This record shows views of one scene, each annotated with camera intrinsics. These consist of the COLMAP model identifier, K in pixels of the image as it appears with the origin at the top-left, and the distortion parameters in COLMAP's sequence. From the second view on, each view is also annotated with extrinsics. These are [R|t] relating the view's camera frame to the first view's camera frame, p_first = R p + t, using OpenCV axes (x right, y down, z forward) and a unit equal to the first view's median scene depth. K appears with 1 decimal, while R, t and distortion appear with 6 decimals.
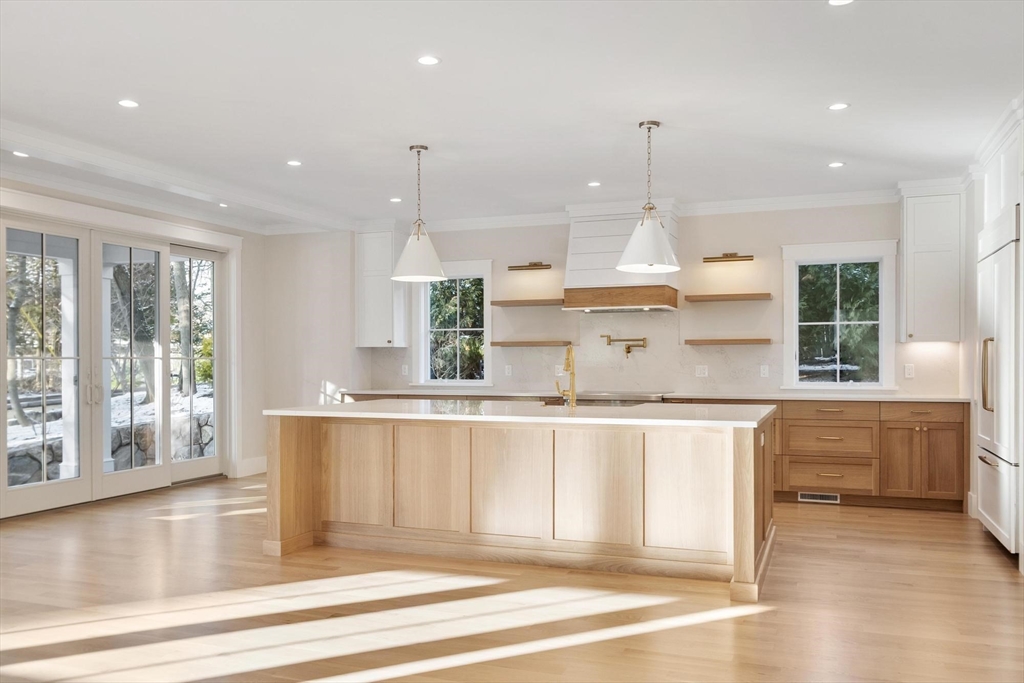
lens RADIAL K [[830.8, 0, 512.0], [0, 830.8, 359.5], [0, 0, 1]] dist [0.004907, 0.002661]
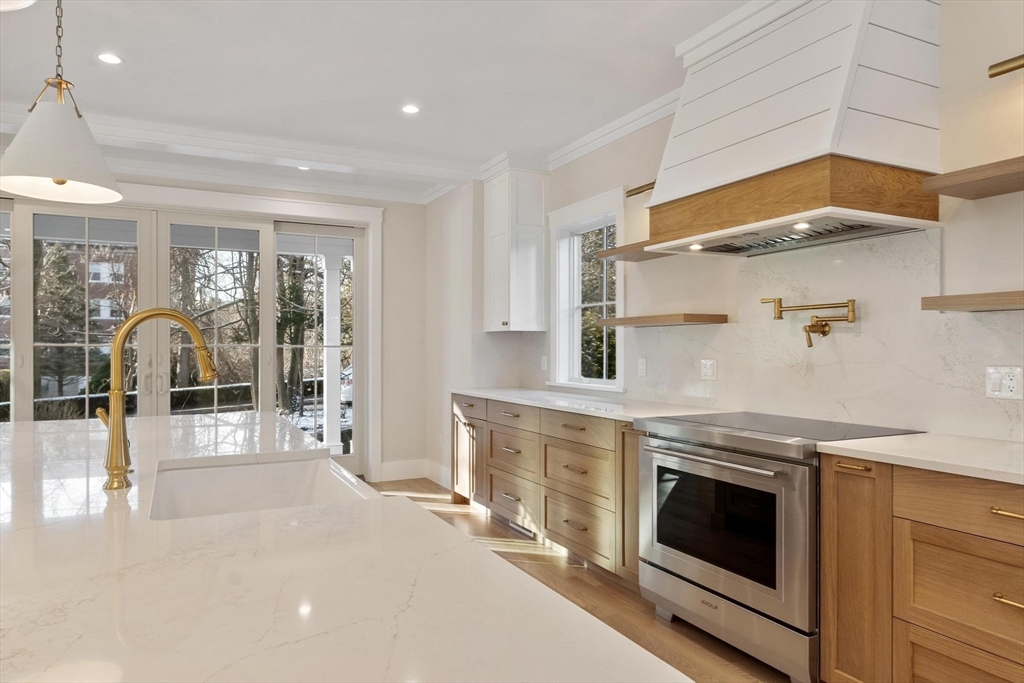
lens RADIAL K [[644.9, 0, 512.0], [0, 644.9, 341.5], [0, 0, 1]] dist [0.000241, 0.001352]
pose [[0.742654, -0.004102, -0.669663, 0.249190], [-0.002254, 0.999960, -0.008624, -0.001201], [0.669671, 0.007914, 0.742615, 0.627208]]
